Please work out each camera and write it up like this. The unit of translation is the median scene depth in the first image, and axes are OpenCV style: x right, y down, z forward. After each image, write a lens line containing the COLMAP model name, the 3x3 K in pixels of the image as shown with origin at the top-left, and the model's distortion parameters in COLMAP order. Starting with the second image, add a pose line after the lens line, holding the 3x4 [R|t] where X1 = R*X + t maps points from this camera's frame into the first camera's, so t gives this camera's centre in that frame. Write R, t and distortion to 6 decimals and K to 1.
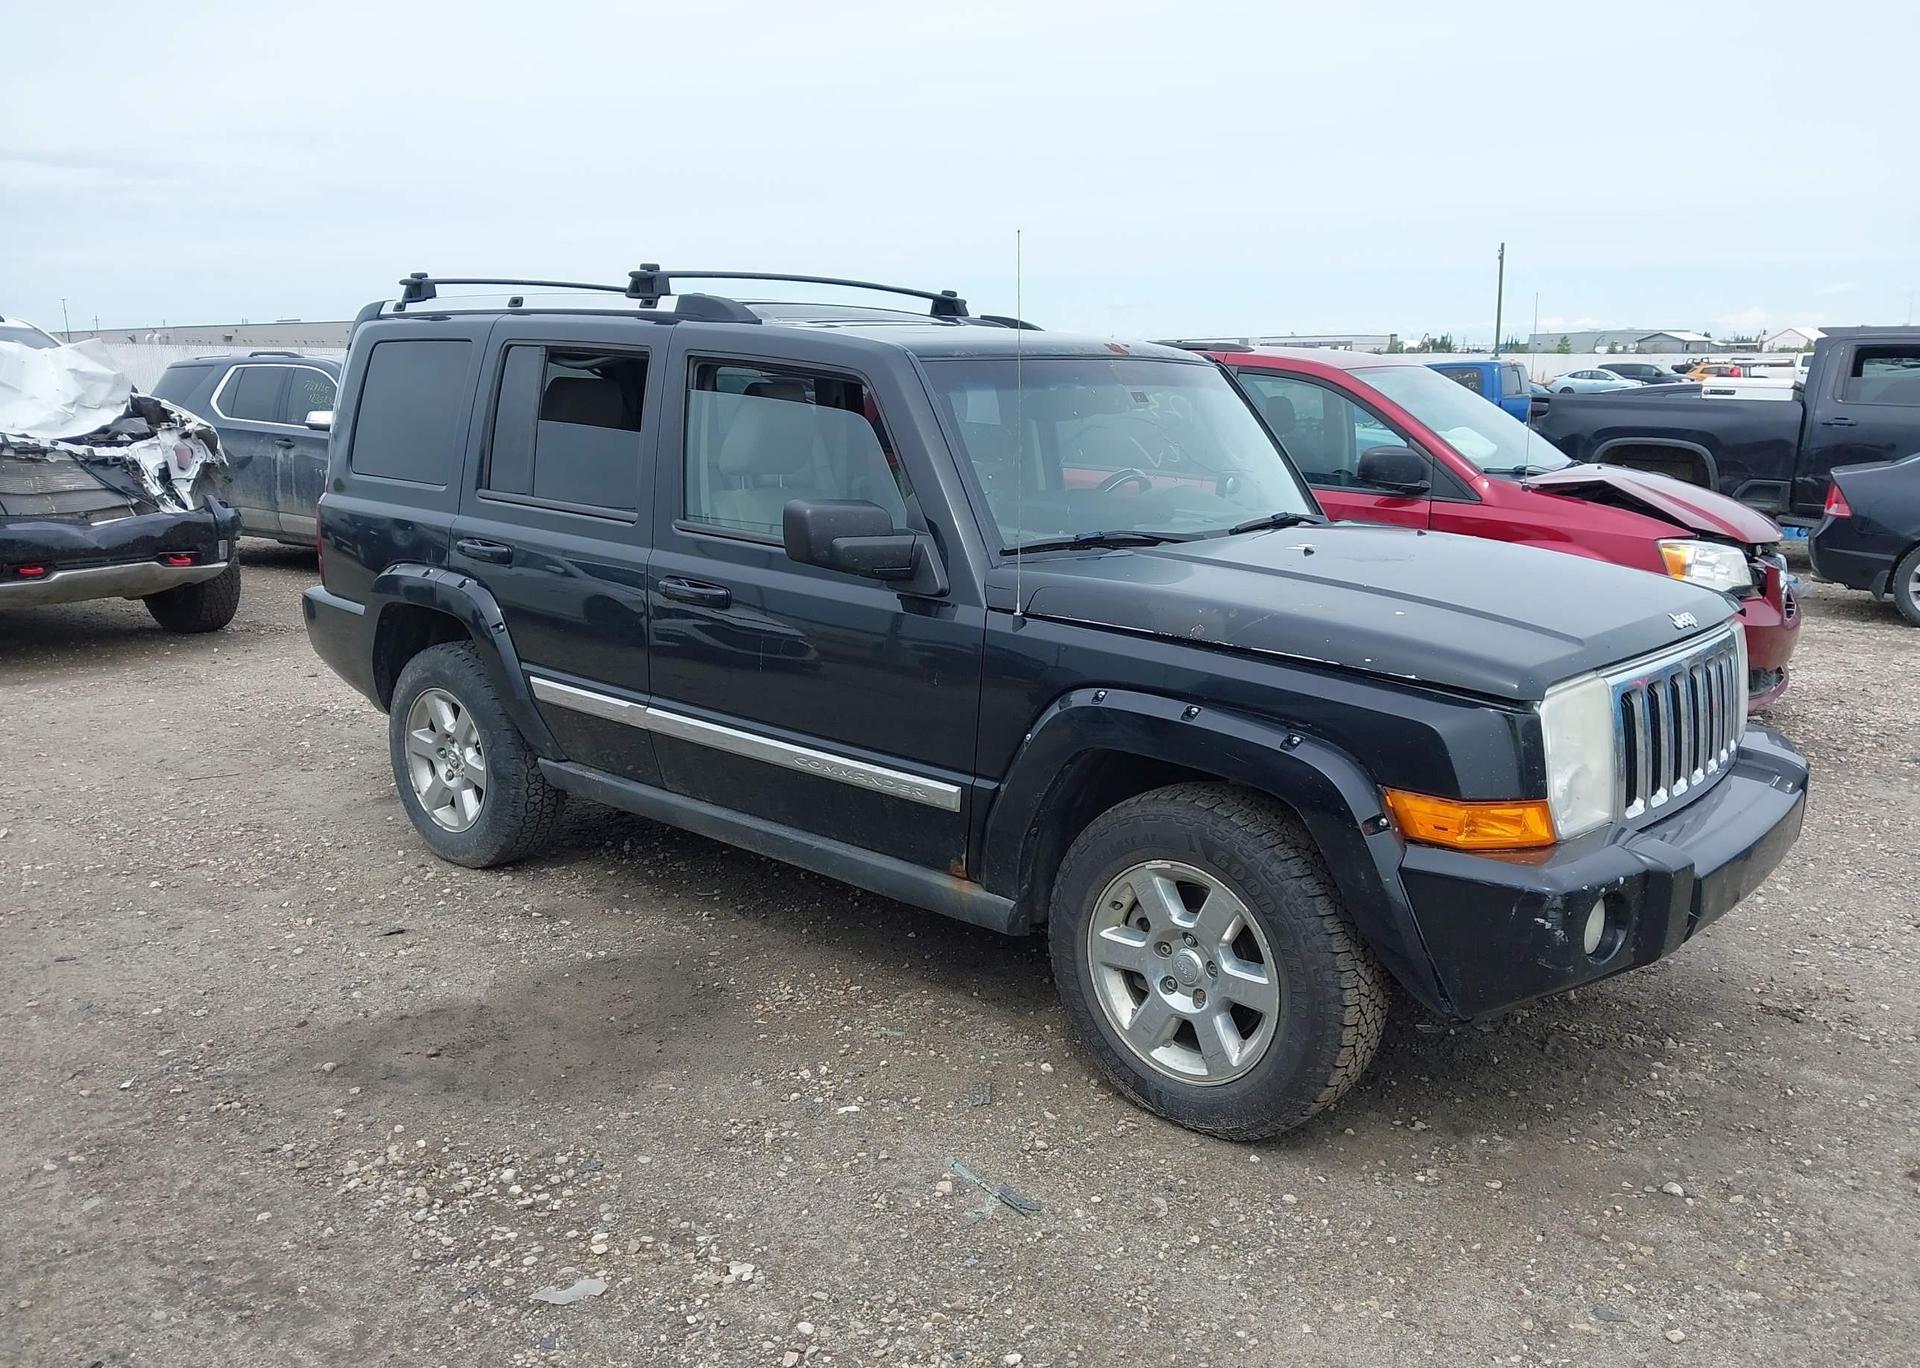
lens RADIAL K [[1510.6, 0, 960.3], [0, 1510.6, 687.6], [0, 0, 1]] dist [0.035443, -0.039542]
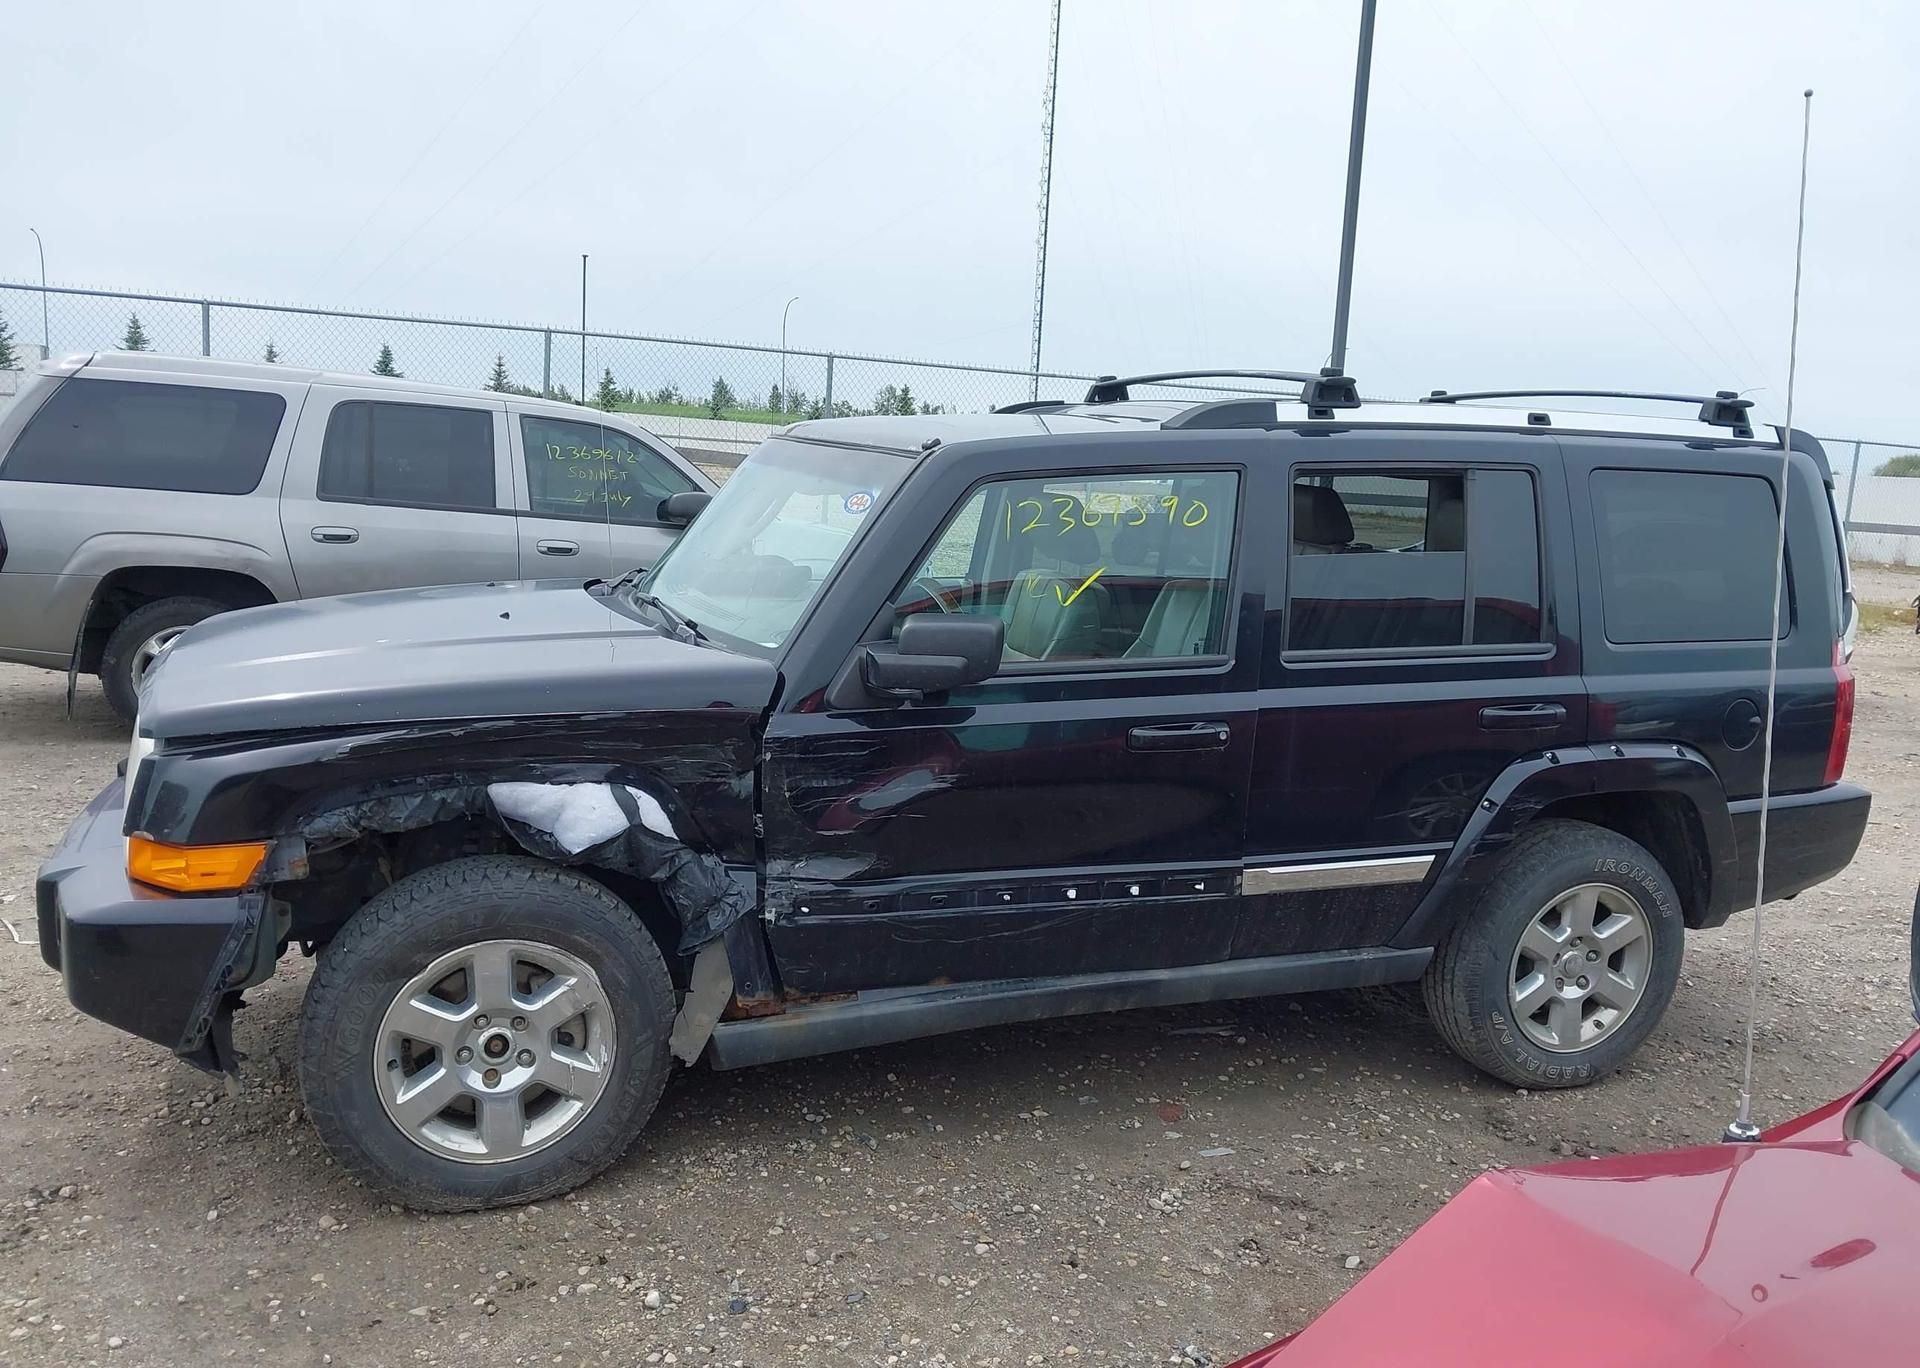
lens RADIAL K [[1500.3, 0, 980.2], [0, 1500.3, 680.5], [0, 0, 1]] dist [0.044630, -0.058896]
pose [[-0.473044, 0.107023, -0.874514, 0.906279], [-0.234809, 0.941379, 0.242219, -0.329838], [0.849172, 0.319924, -0.420184, 1.545179]]
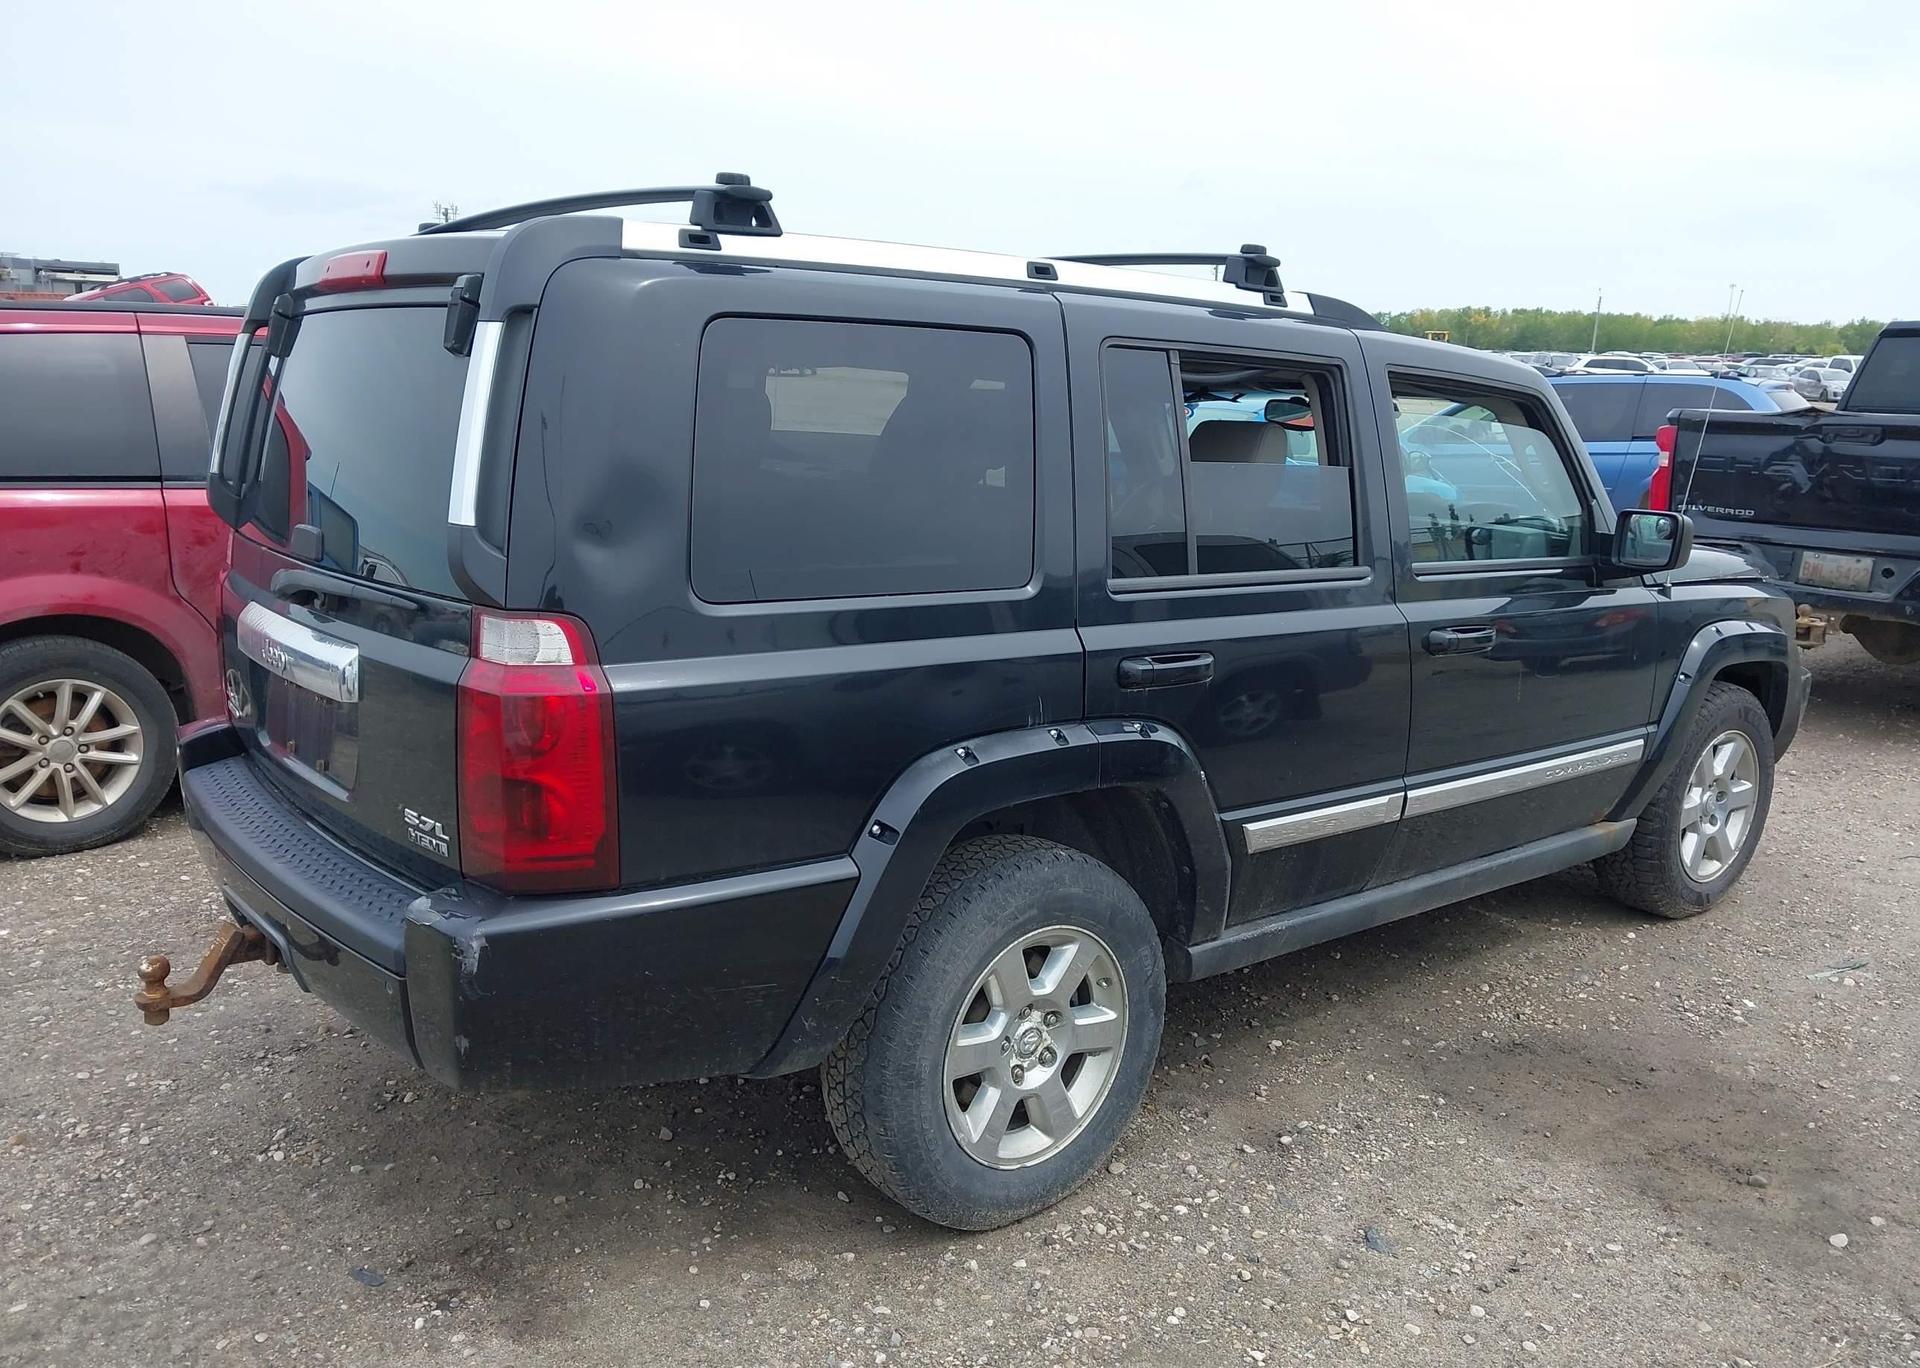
lens RADIAL K [[1510.6, 0, 968.3], [0, 1510.6, 686.2], [0, 0, 1]] dist [0.035443, -0.039542]
pose [[0.169908, -0.197635, 0.965439, -1.051158], [0.171333, 0.970687, 0.168556, -0.227799], [-0.970452, 0.136772, 0.198789, 1.063445]]
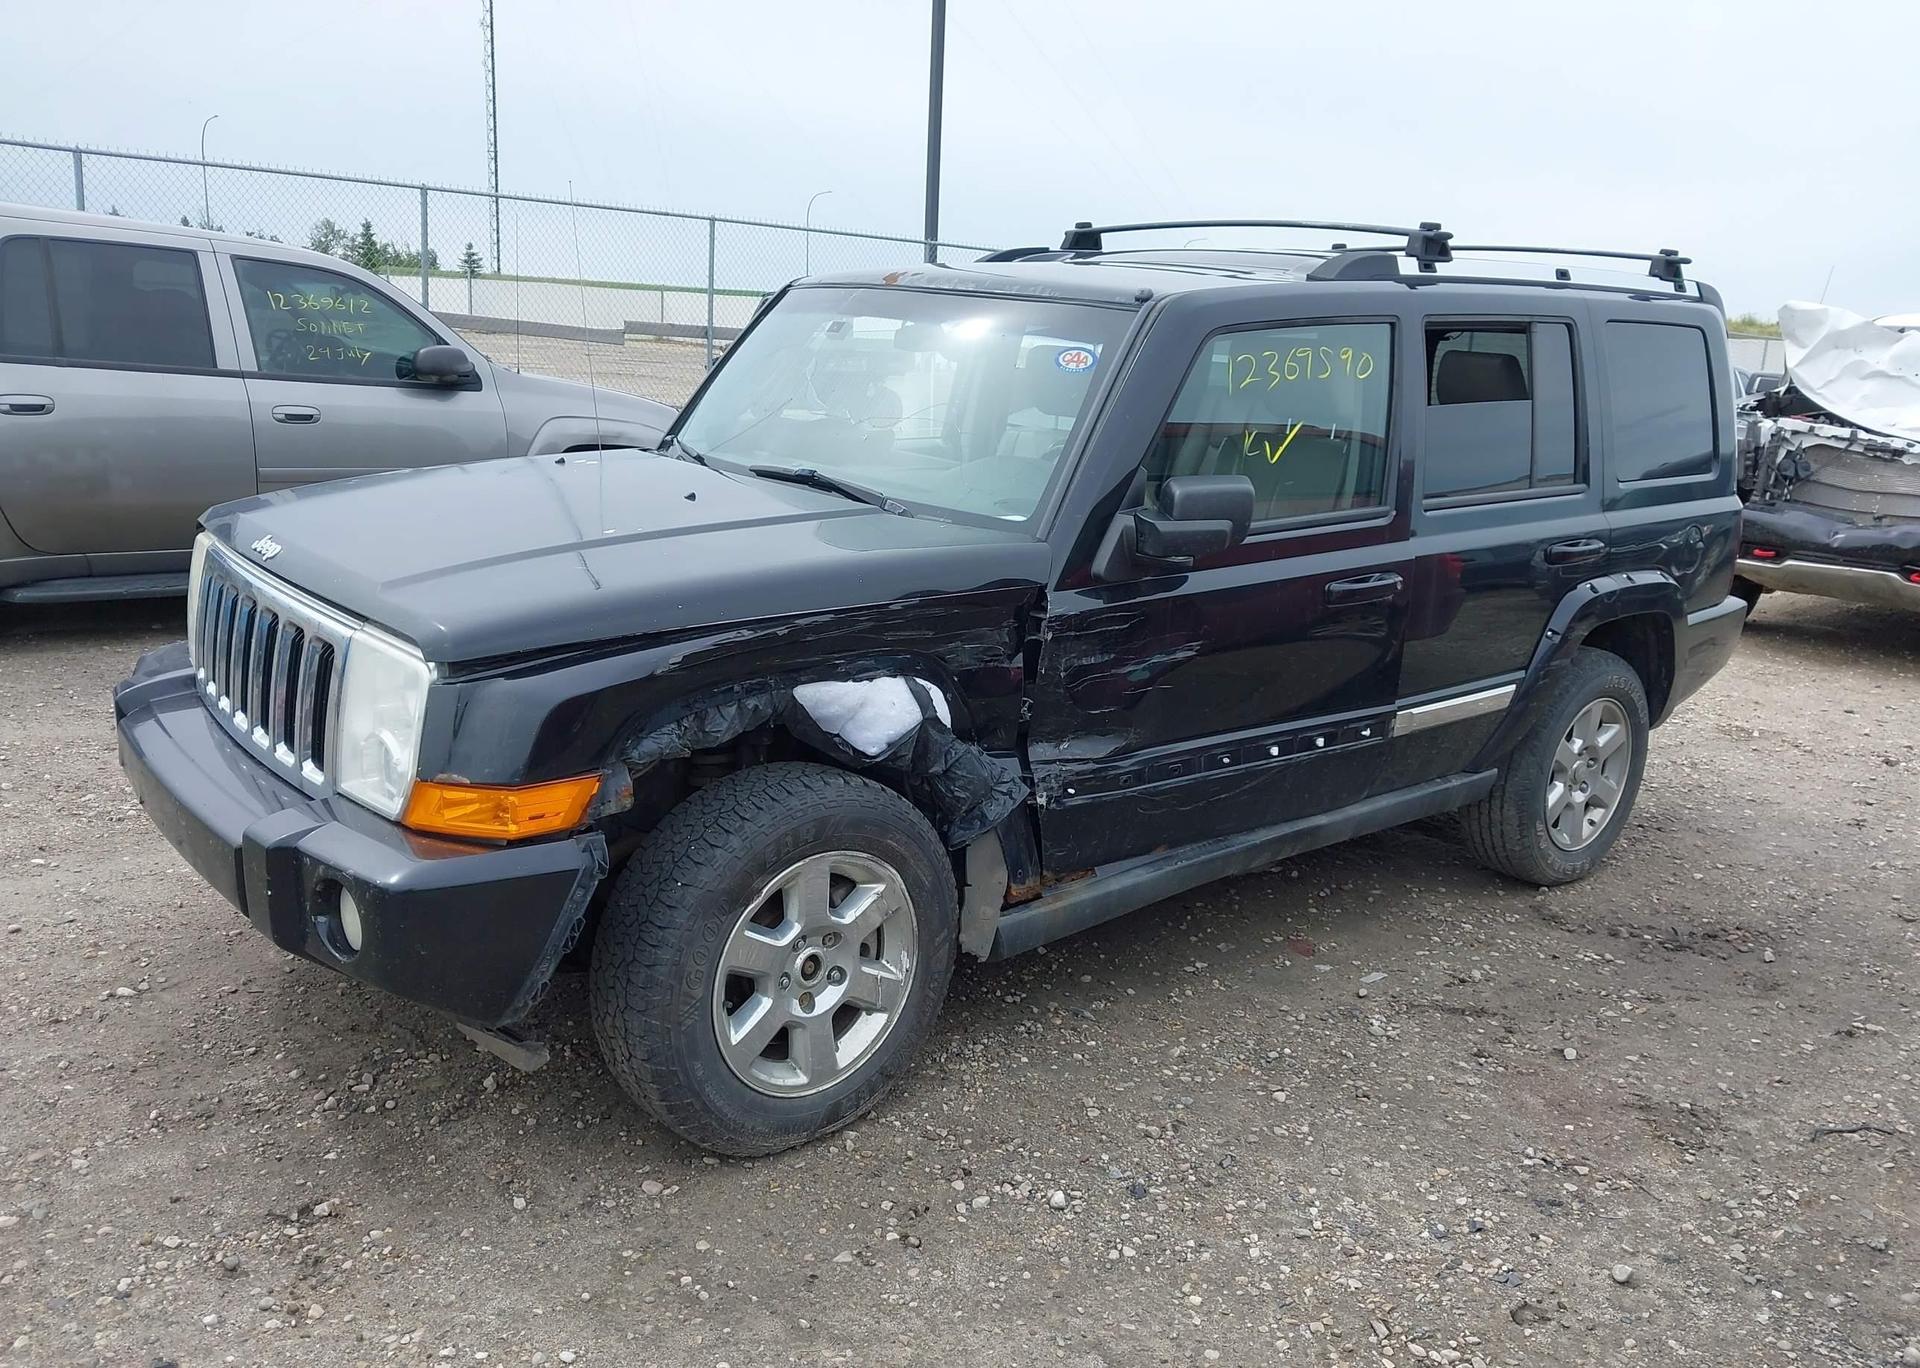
lens RADIAL K [[1510.6, 0, 973.0], [0, 1510.6, 681.2], [0, 0, 1]] dist [0.035443, -0.039542]
pose [[-0.164216, 0.216672, -0.962334, 1.007666], [-0.255098, 0.933063, 0.253612, -0.237409], [0.952868, 0.287137, -0.097951, 1.184833]]
